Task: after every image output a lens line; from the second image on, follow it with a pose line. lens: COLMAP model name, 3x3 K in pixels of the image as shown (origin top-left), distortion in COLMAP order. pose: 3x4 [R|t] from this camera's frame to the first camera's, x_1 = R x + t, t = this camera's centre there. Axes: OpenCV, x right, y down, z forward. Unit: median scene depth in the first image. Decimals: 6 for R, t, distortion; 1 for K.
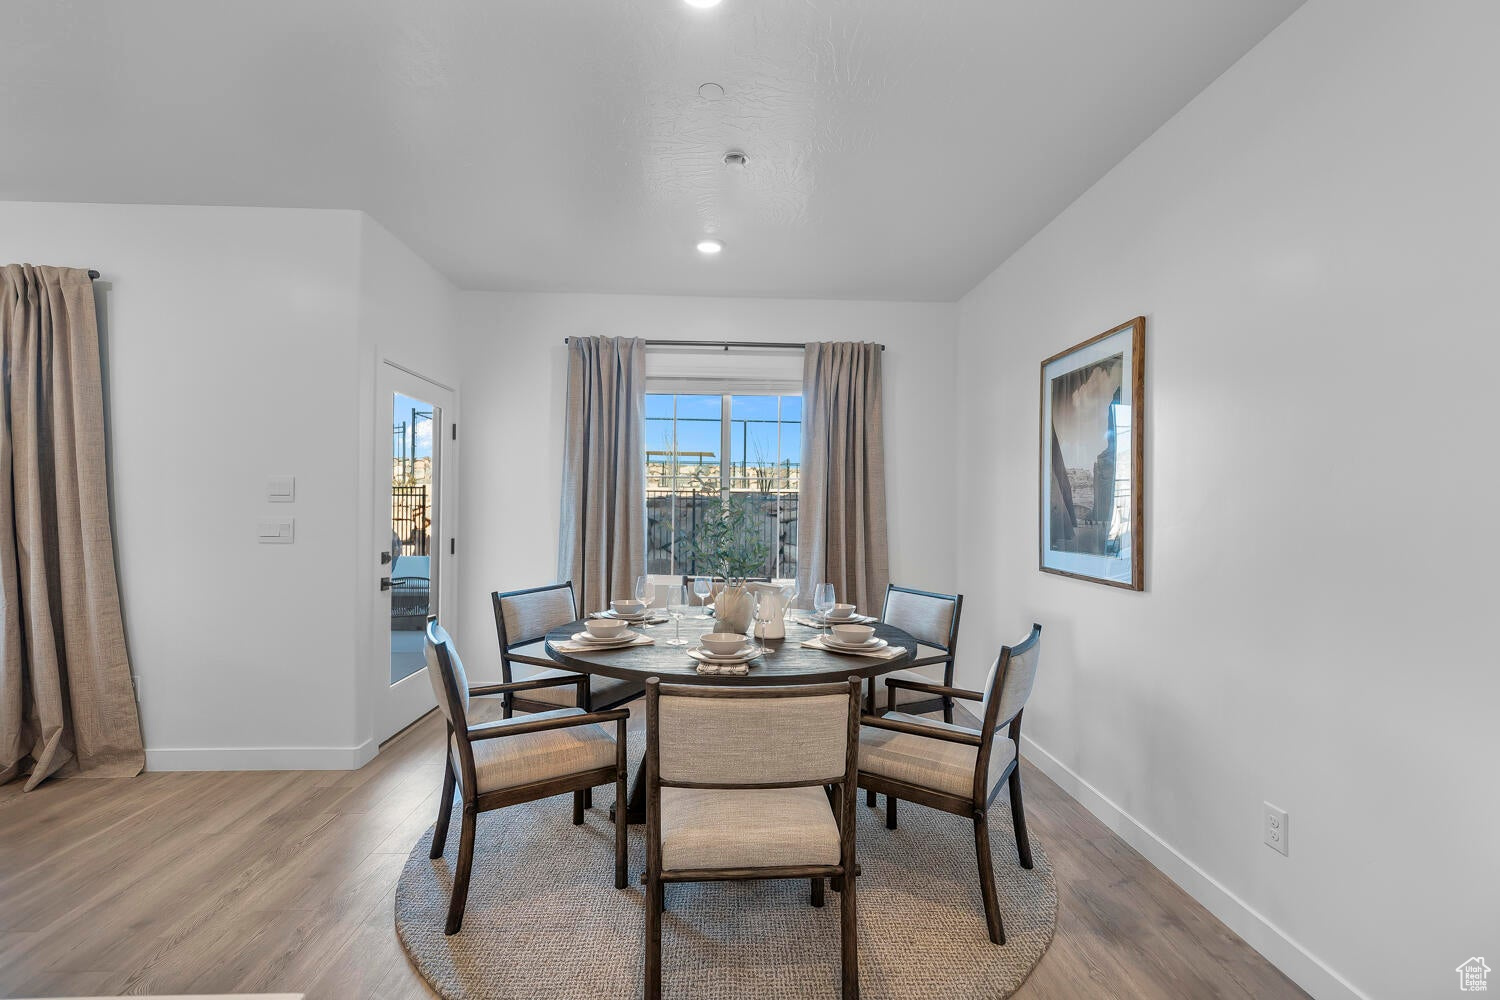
lens RADIAL K [[661.2, 0, 757.7], [0, 661.2, 499.0], [0, 0, 1]] dist [-0.001504, 0.000255]
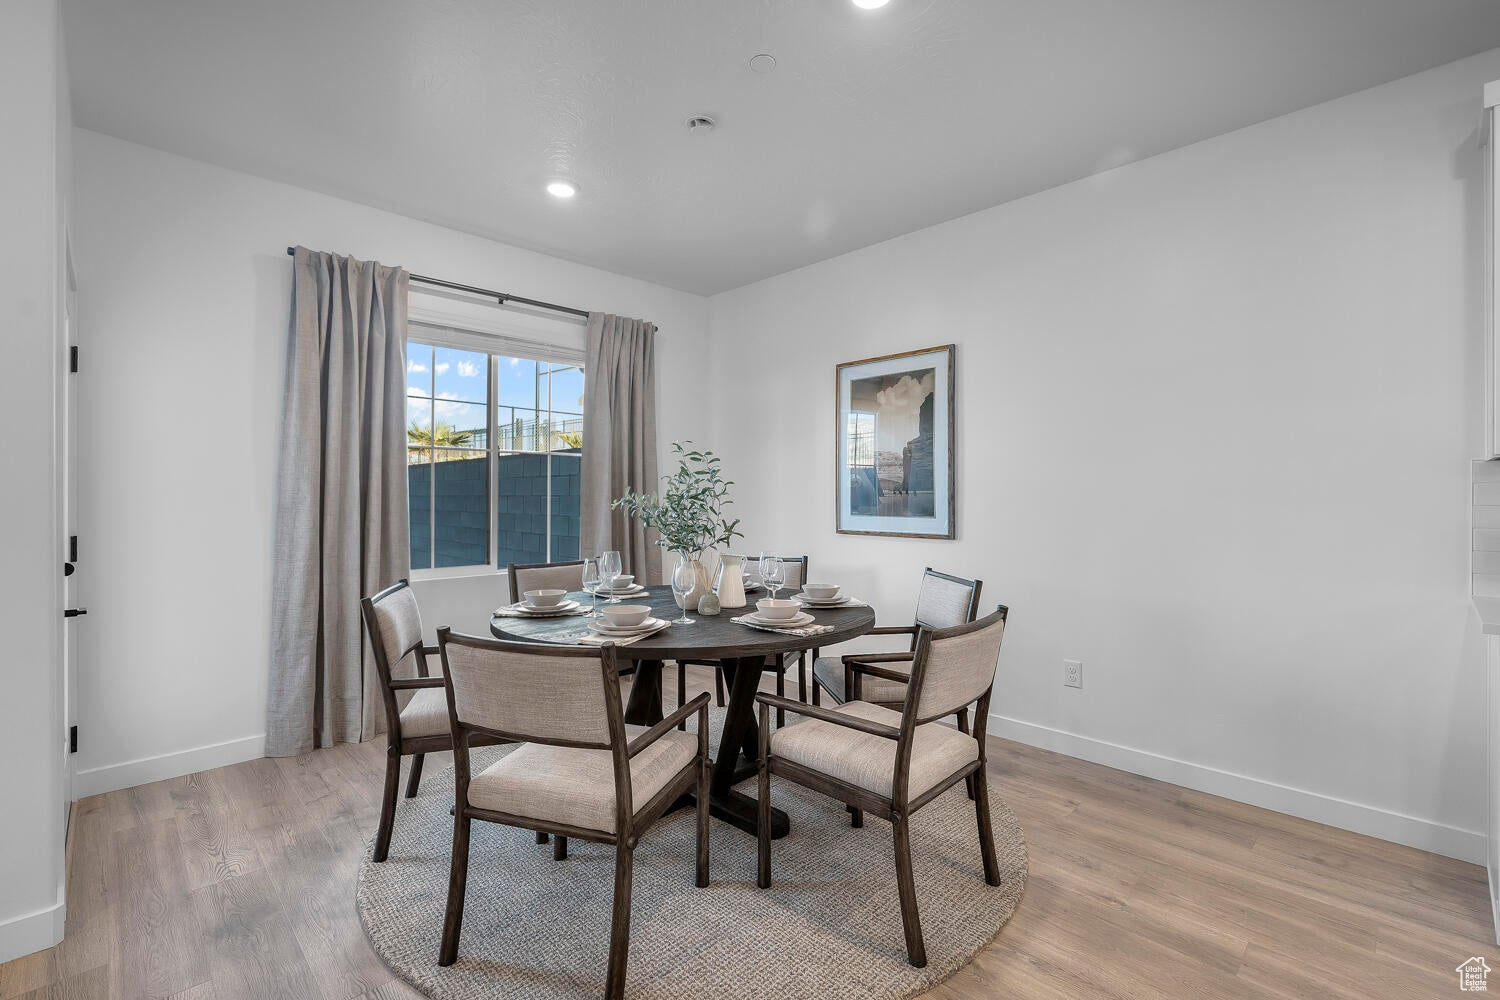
lens RADIAL K [[652.2, 0, 750.0], [0, 652.2, 500.0], [0, 0, 1]] dist [-0.002137, -0.000073]
pose [[0.750200, -0.017698, 0.660974, -0.526430], [0.000817, 0.999666, 0.025839, 0.015114], [-0.661211, -0.018845, 0.749964, 0.194419]]
